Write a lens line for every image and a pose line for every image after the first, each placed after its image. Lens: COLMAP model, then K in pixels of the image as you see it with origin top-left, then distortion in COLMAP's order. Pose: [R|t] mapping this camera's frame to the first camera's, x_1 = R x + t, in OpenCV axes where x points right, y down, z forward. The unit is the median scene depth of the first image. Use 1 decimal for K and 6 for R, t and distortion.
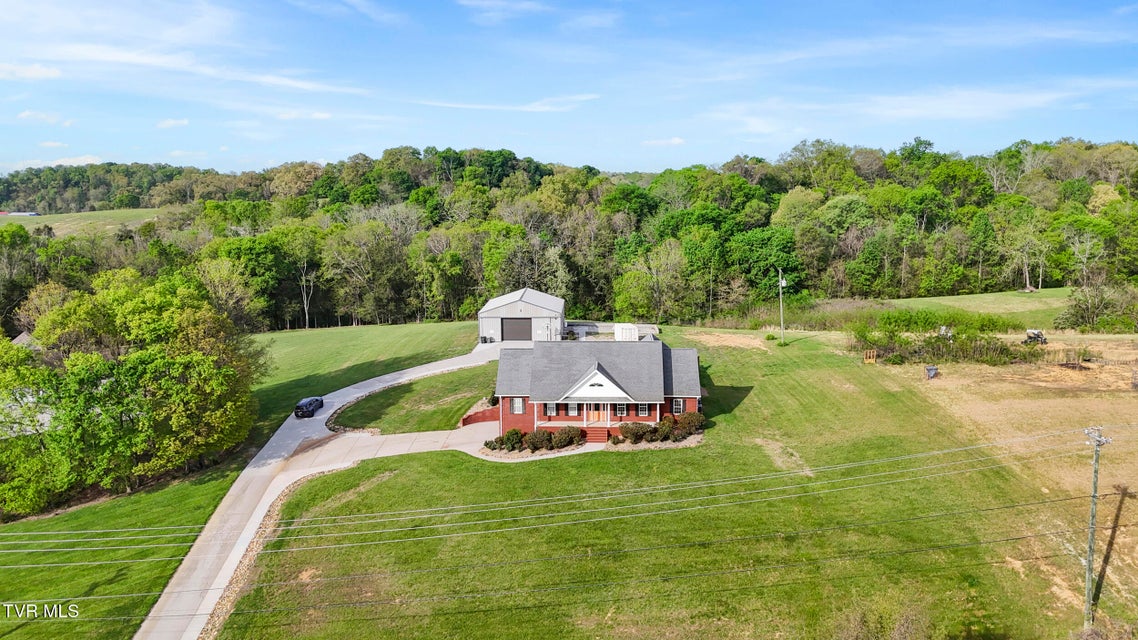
lens RADIAL K [[847.4, 0, 569.0], [0, 847.4, 320.0], [0, 0, 1]] dist [0.003973, 0.000587]
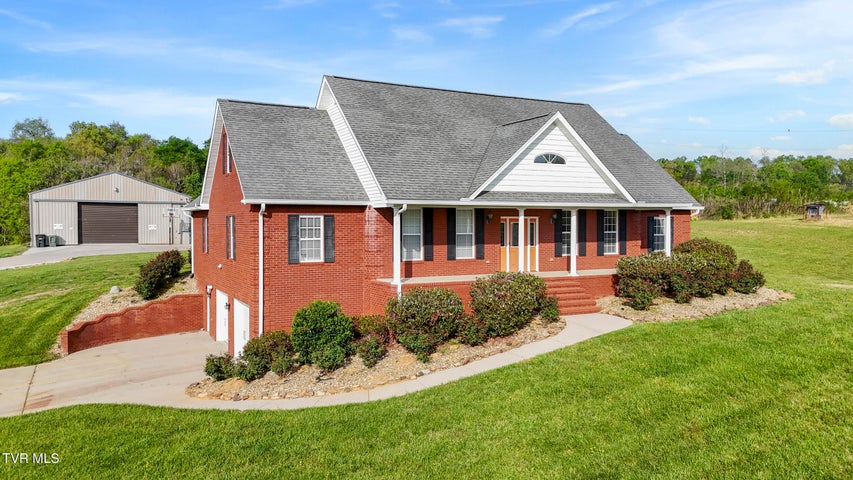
lens RADIAL K [[635.2, 0, 426.5], [0, 635.2, 240.0], [0, 0, 1]] dist [0.003973, 0.000587]
pose [[0.853828, 0.000973, 0.520554, -0.149439], [0.075540, 0.989181, -0.125752, 0.135861], [-0.515045, 0.146694, 0.844517, 0.768127]]
